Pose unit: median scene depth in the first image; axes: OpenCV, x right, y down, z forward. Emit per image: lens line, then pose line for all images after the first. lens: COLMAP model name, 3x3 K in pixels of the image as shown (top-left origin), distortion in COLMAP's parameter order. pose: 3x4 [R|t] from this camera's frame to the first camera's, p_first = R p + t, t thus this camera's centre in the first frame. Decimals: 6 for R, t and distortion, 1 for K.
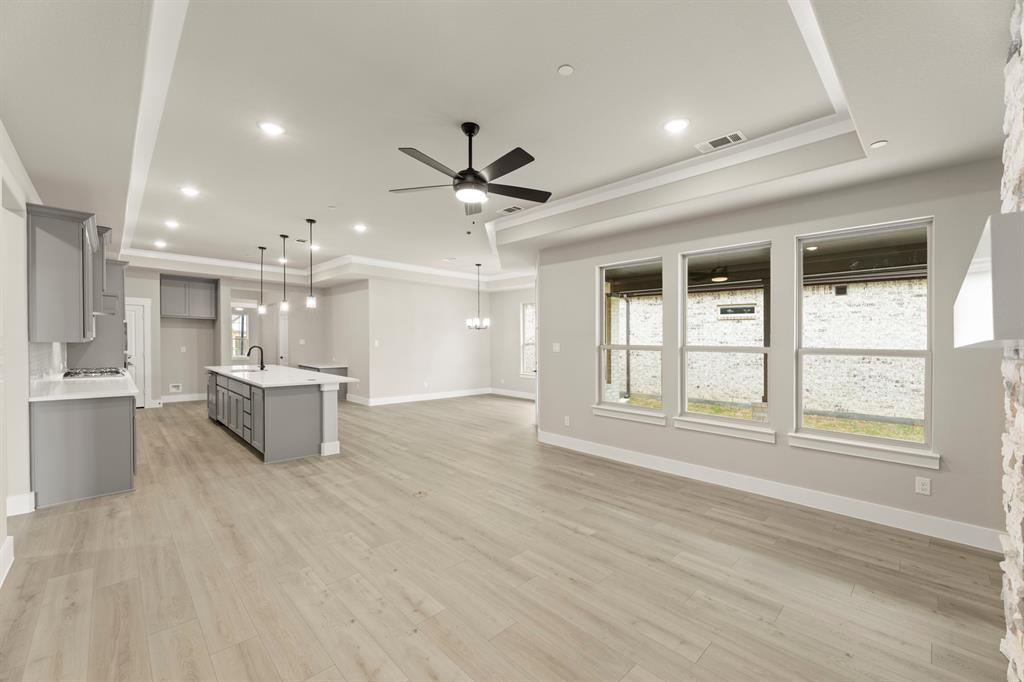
lens RADIAL K [[413.7, 0, 509.3], [0, 413.7, 347.6], [0, 0, 1]] dist [-0.000690, 0.000604]
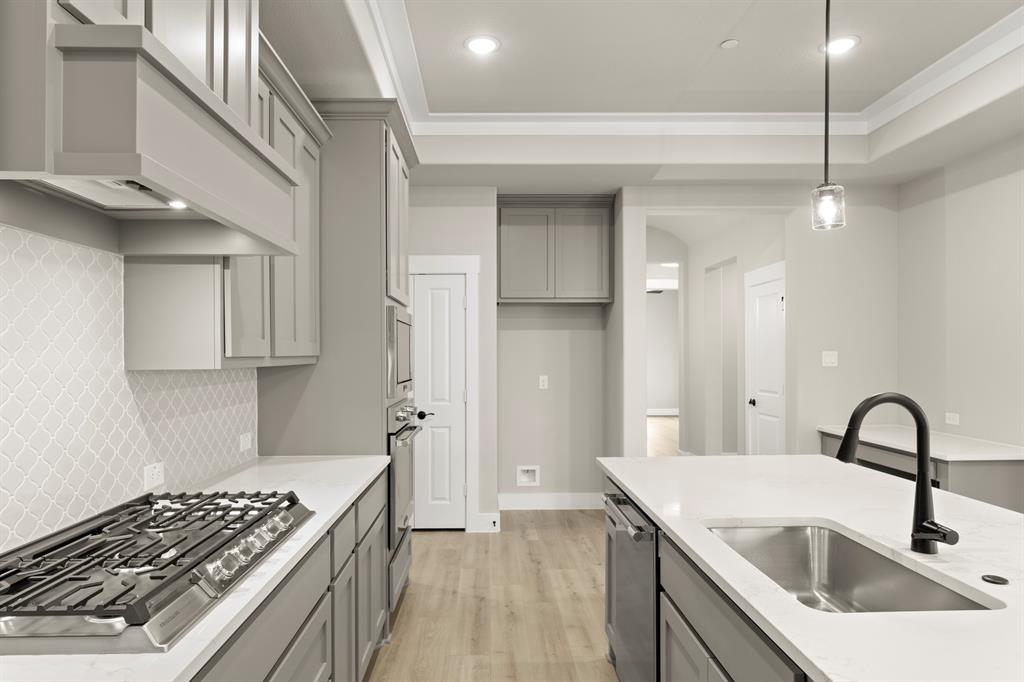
lens RADIAL K [[625.0, 0, 511.4], [0, 625.0, 346.7], [0, 0, 1]] dist [0.003118, 0.000025]
pose [[0.750373, -0.015297, -0.660838, -0.946579], [-0.001162, 0.999700, -0.024460, -0.032915], [0.661014, 0.019122, 0.750130, 1.210277]]
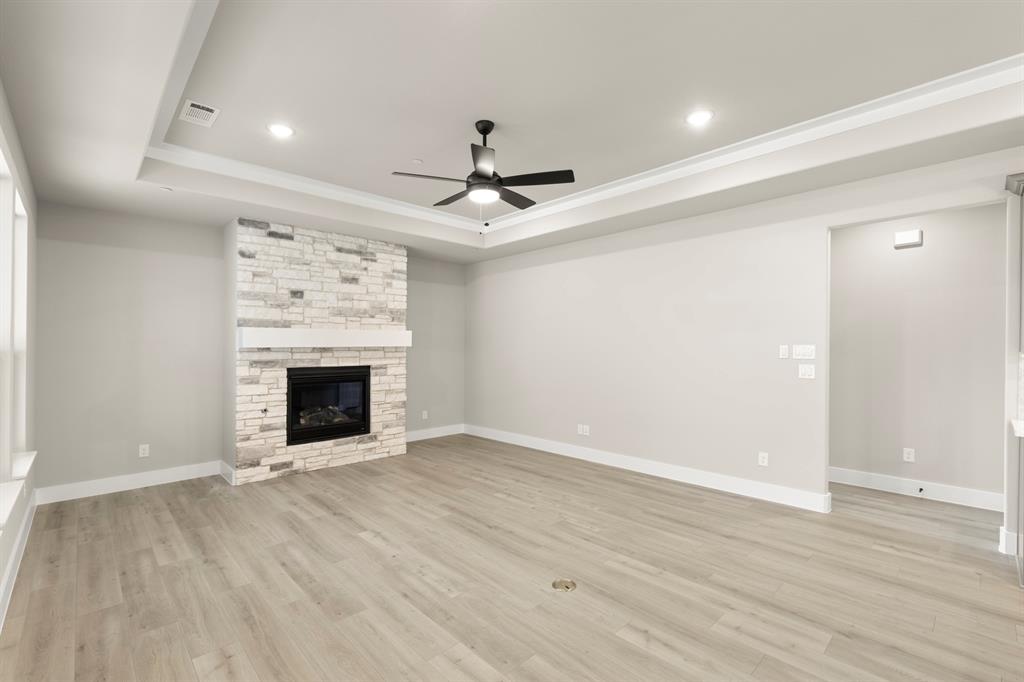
lens RADIAL K [[468.3, 0, 515.6], [0, 468.3, 342.0], [0, 0, 1]] dist [-0.000919, -0.001309]
pose [[-0.999933, -0.009612, -0.006523, -0.126462], [-0.009612, 0.999954, -0.000155, -0.020458], [0.006524, -0.000092, -0.999979, 1.669021]]
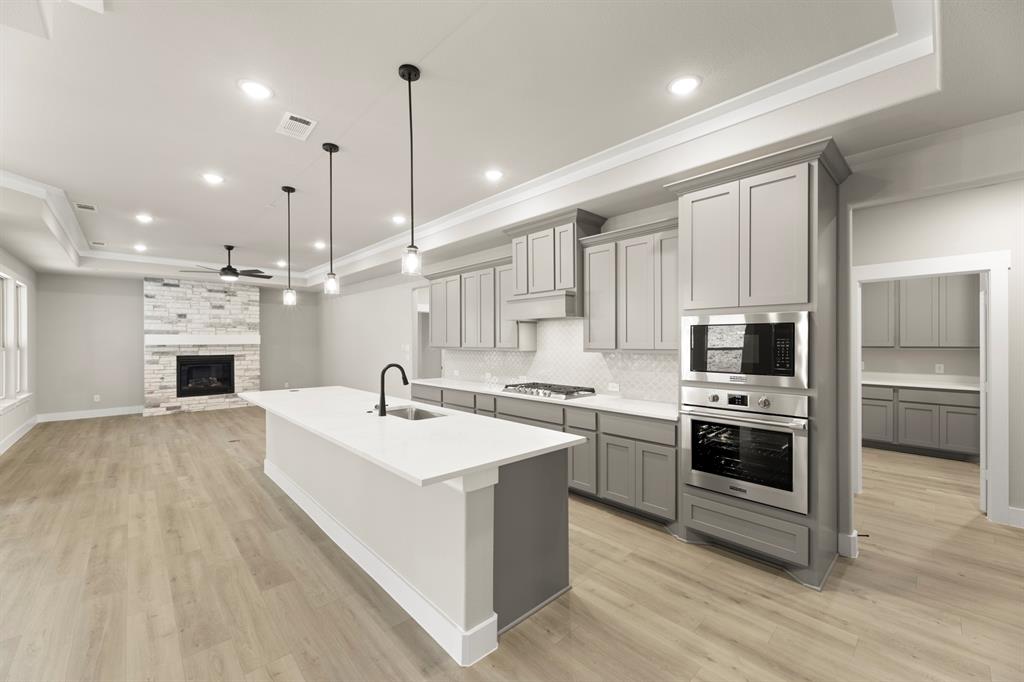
lens RADIAL K [[413.7, 0, 510.7], [0, 413.7, 341.9], [0, 0, 1]] dist [-0.000690, 0.000604]
pose [[-0.999926, -0.011362, 0.004304, -1.282019], [-0.011308, 0.999858, 0.012488, -0.062147], [-0.004446, 0.012438, -0.999913, 2.530234]]
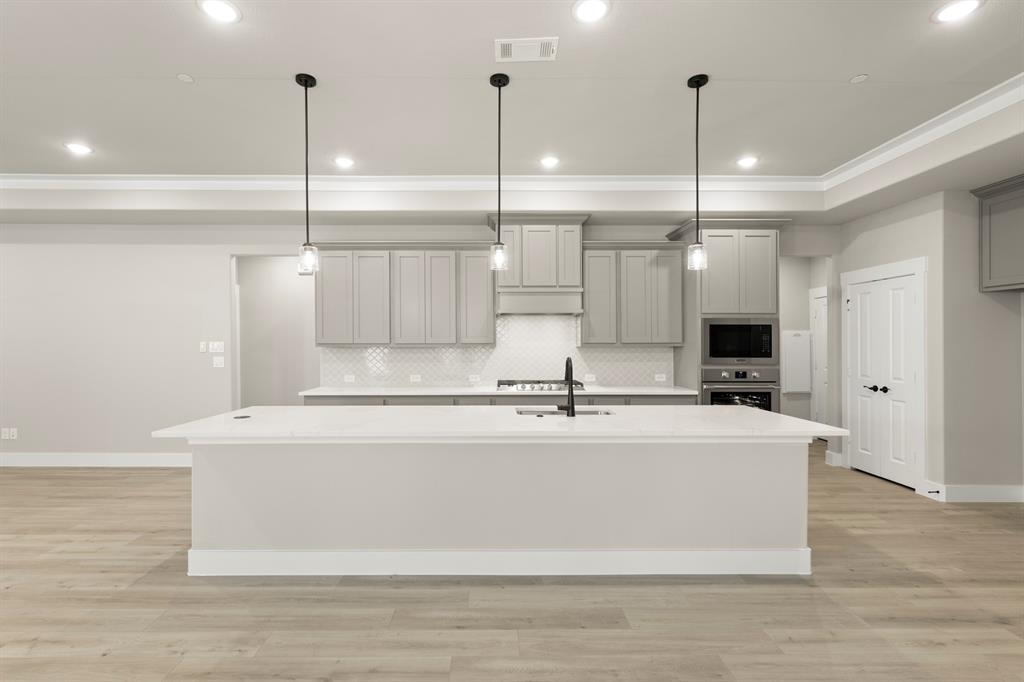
lens RADIAL K [[468.3, 0, 508.0], [0, 468.3, 344.9], [0, 0, 1]] dist [-0.000919, -0.001309]
pose [[-0.676570, -0.005124, -0.736360, -0.341741], [-0.015309, 0.999858, 0.007109, -0.034393], [0.736219, 0.016082, -0.676552, 2.185724]]
